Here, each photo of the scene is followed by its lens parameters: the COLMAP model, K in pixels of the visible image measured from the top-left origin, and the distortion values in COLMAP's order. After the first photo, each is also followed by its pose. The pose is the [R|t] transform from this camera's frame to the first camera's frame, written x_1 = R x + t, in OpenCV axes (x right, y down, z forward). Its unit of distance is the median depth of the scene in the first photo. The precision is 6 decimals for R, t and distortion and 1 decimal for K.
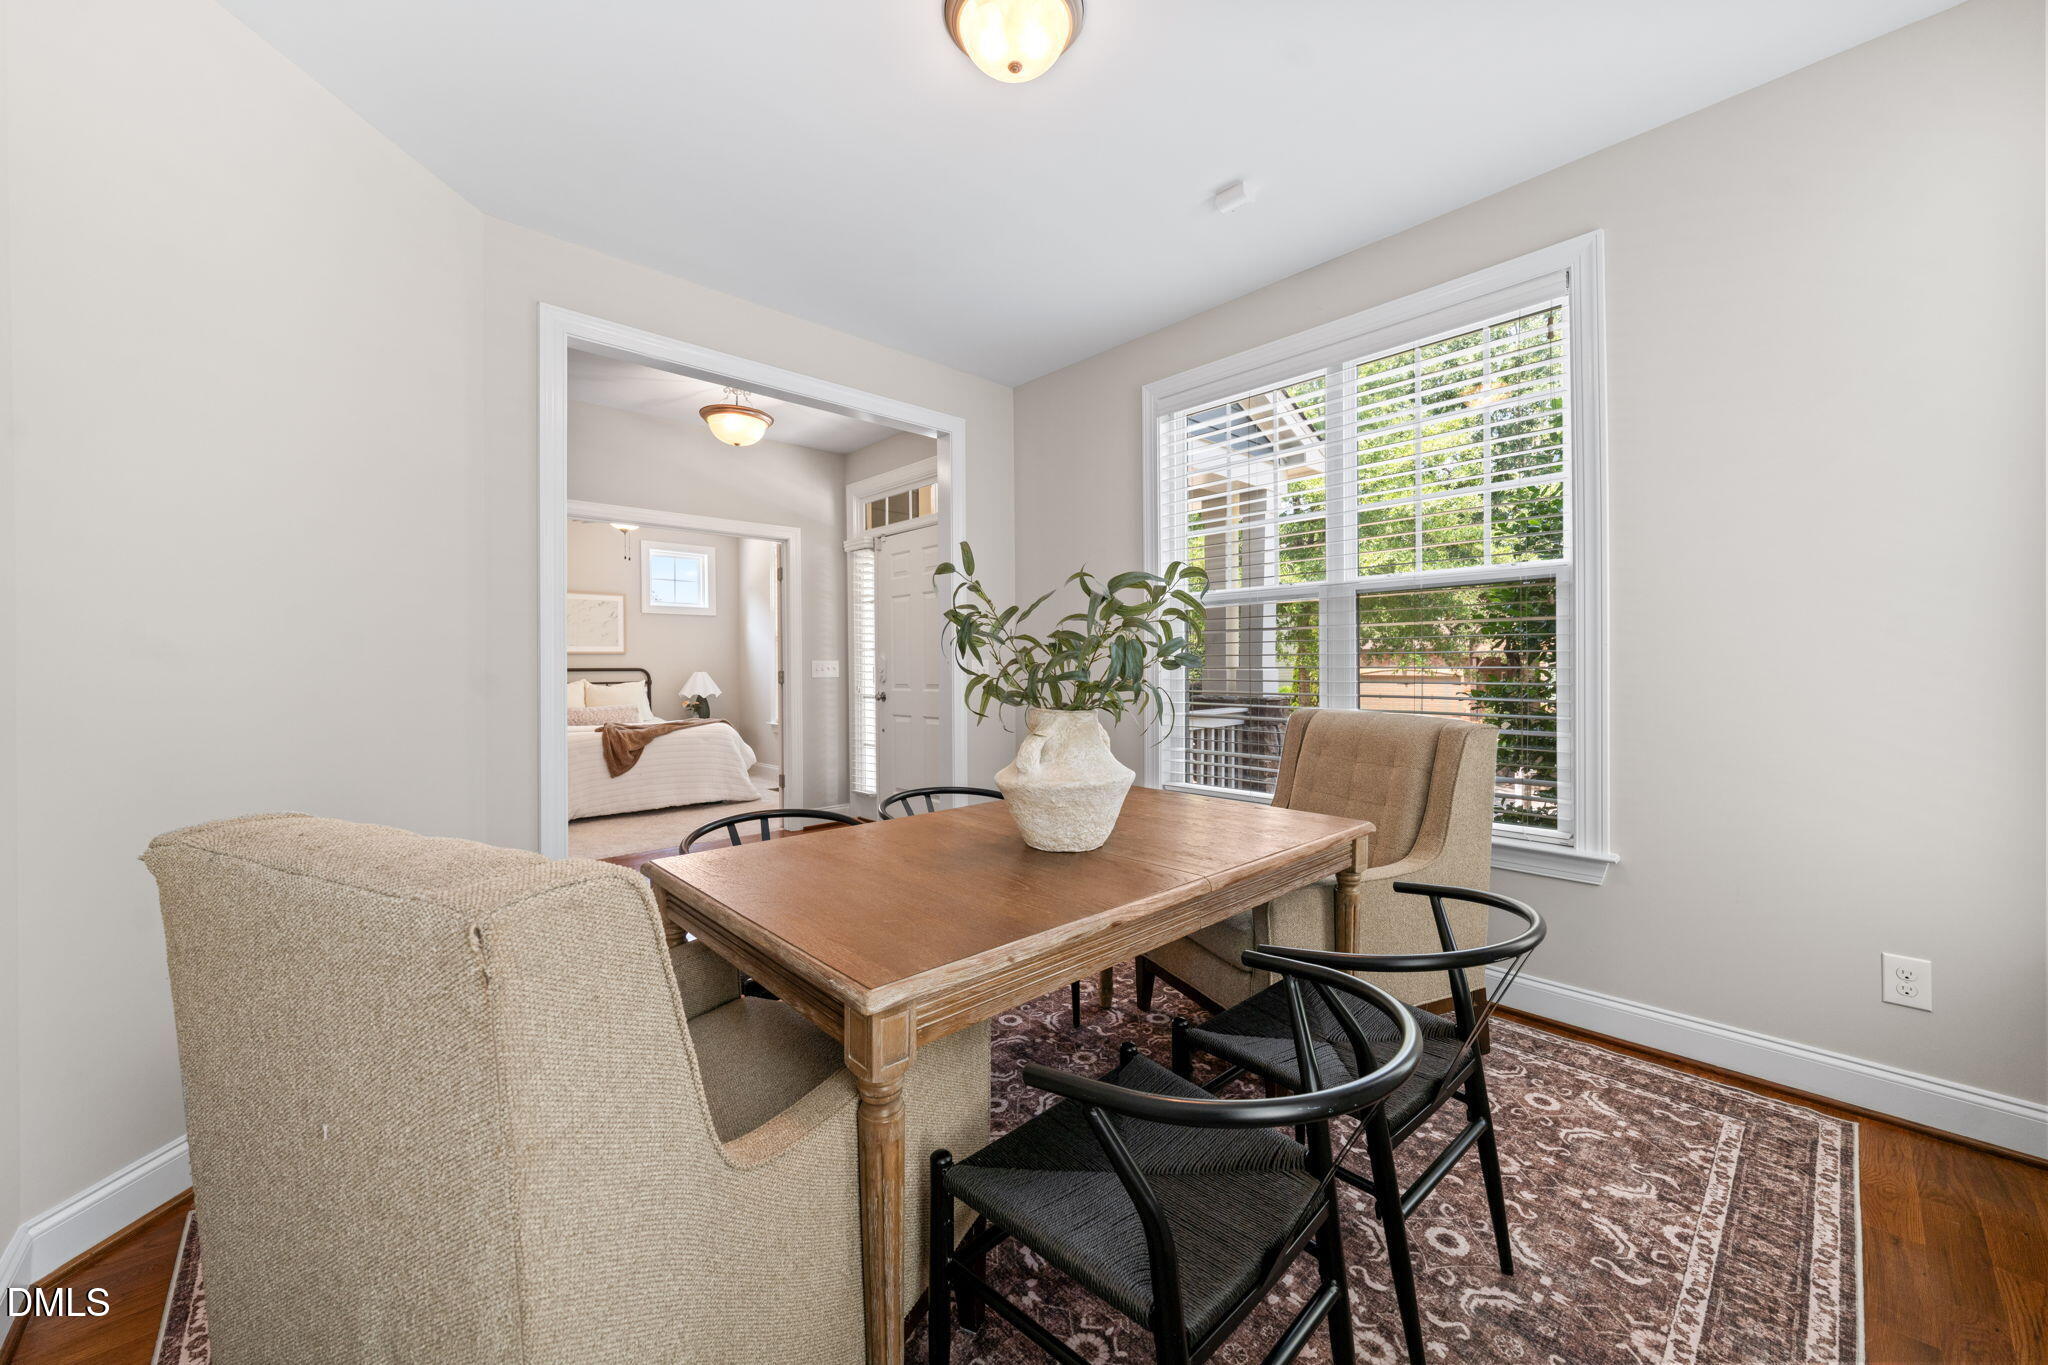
lens RADIAL K [[816.4, 0, 1015.0], [0, 816.4, 683.2], [0, 0, 1]] dist [-0.001698, -0.000050]
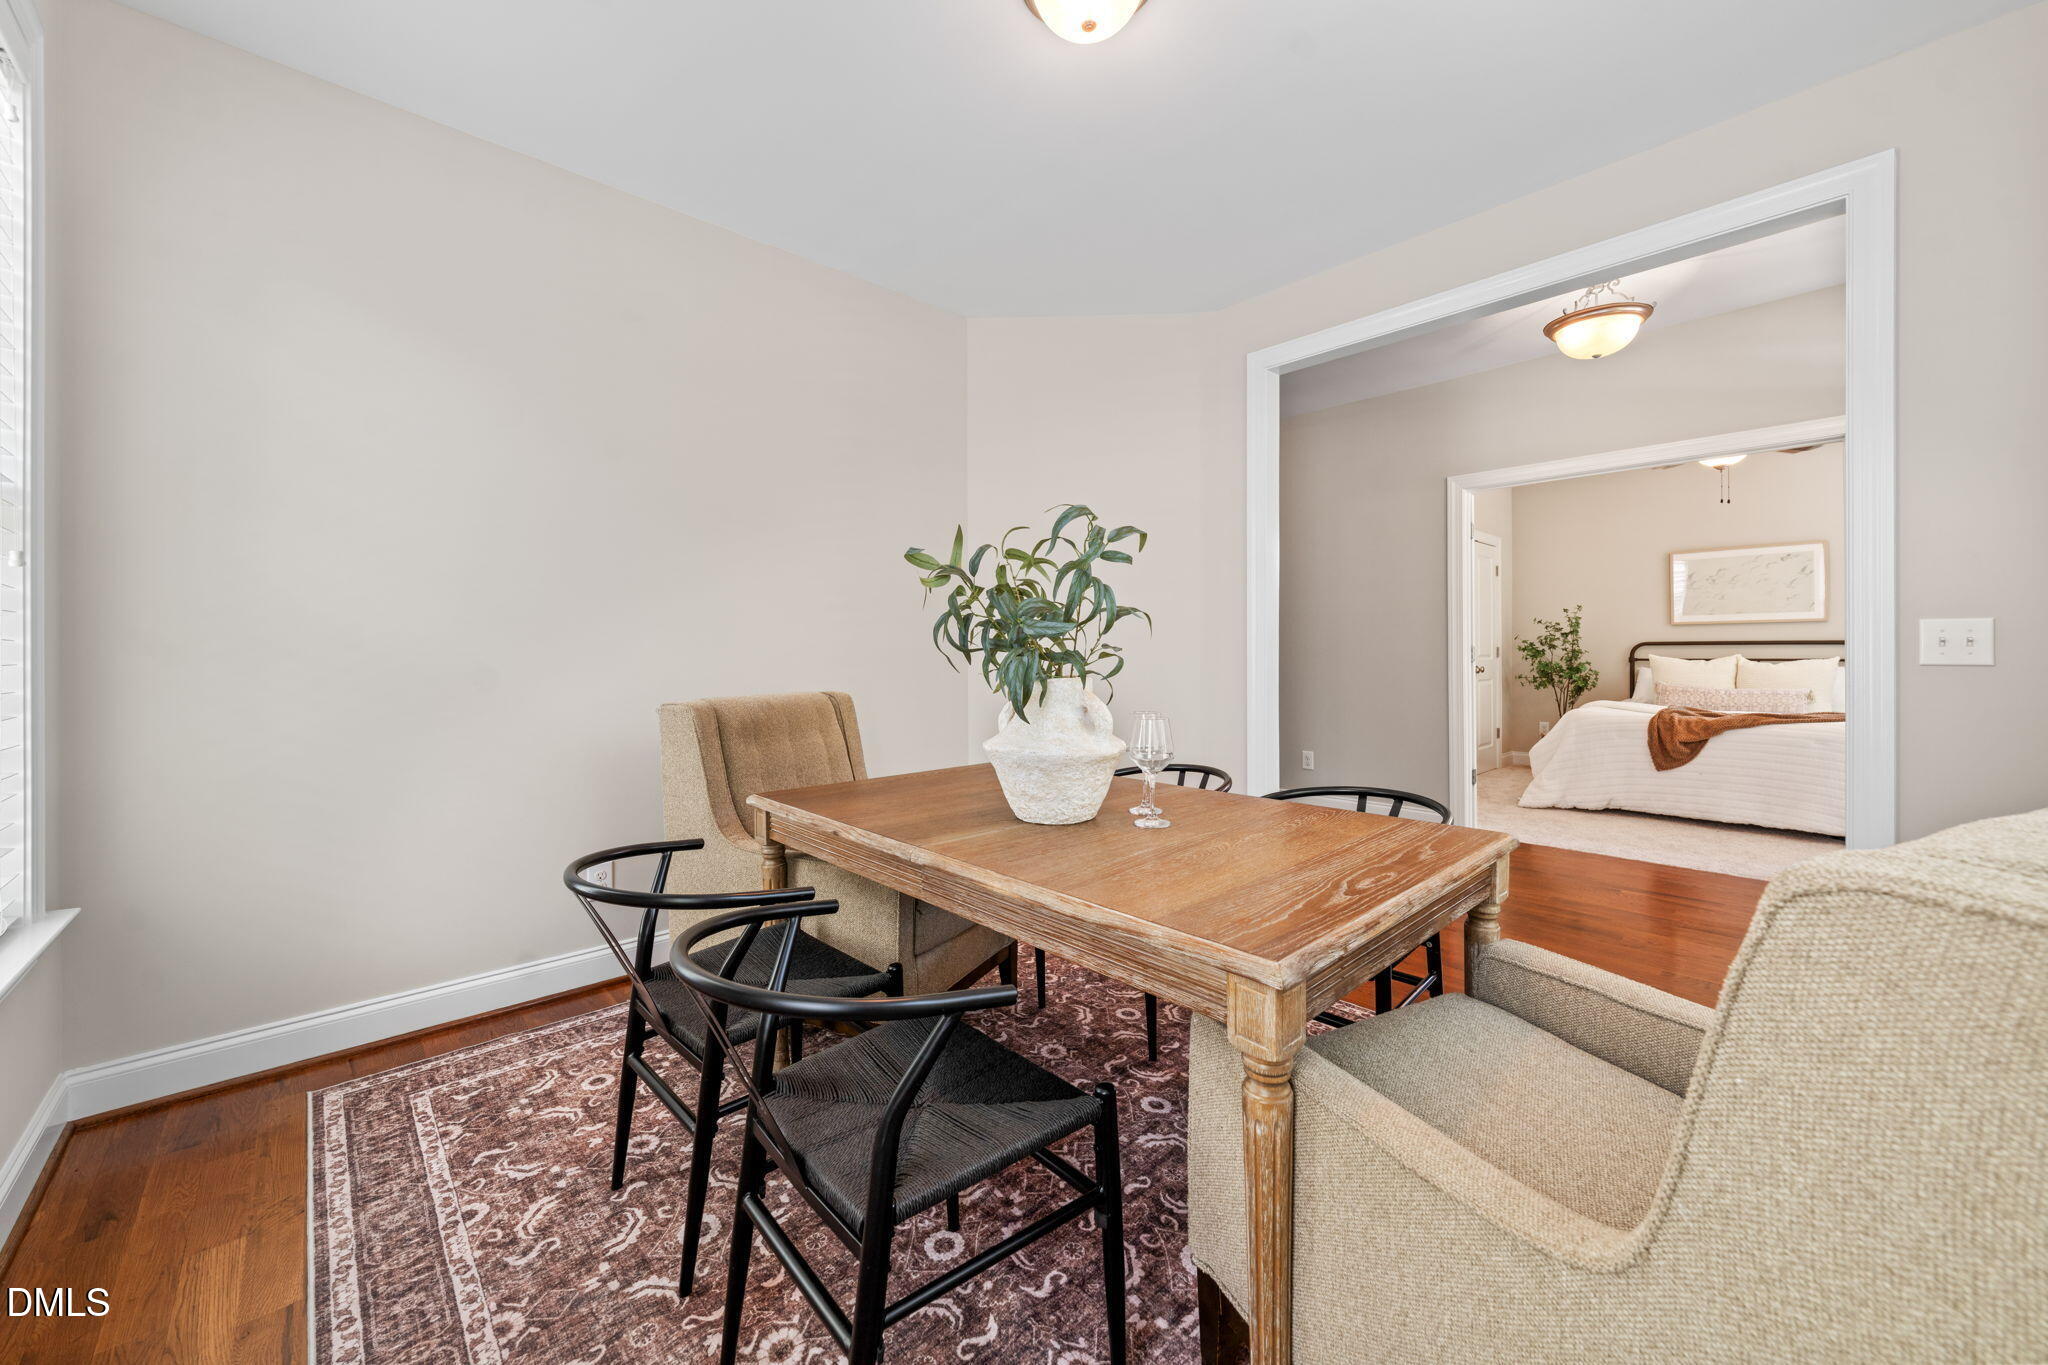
lens RADIAL K [[848.2, 0, 1025.8], [0, 848.2, 684.7], [0, 0, 1]] dist [-0.027938, 0.000043]
pose [[-0.076716, 0.034695, -0.996449, 1.584119], [-0.007661, 0.999344, 0.035386, 0.005896], [0.997024, 0.010349, -0.076400, 1.580871]]
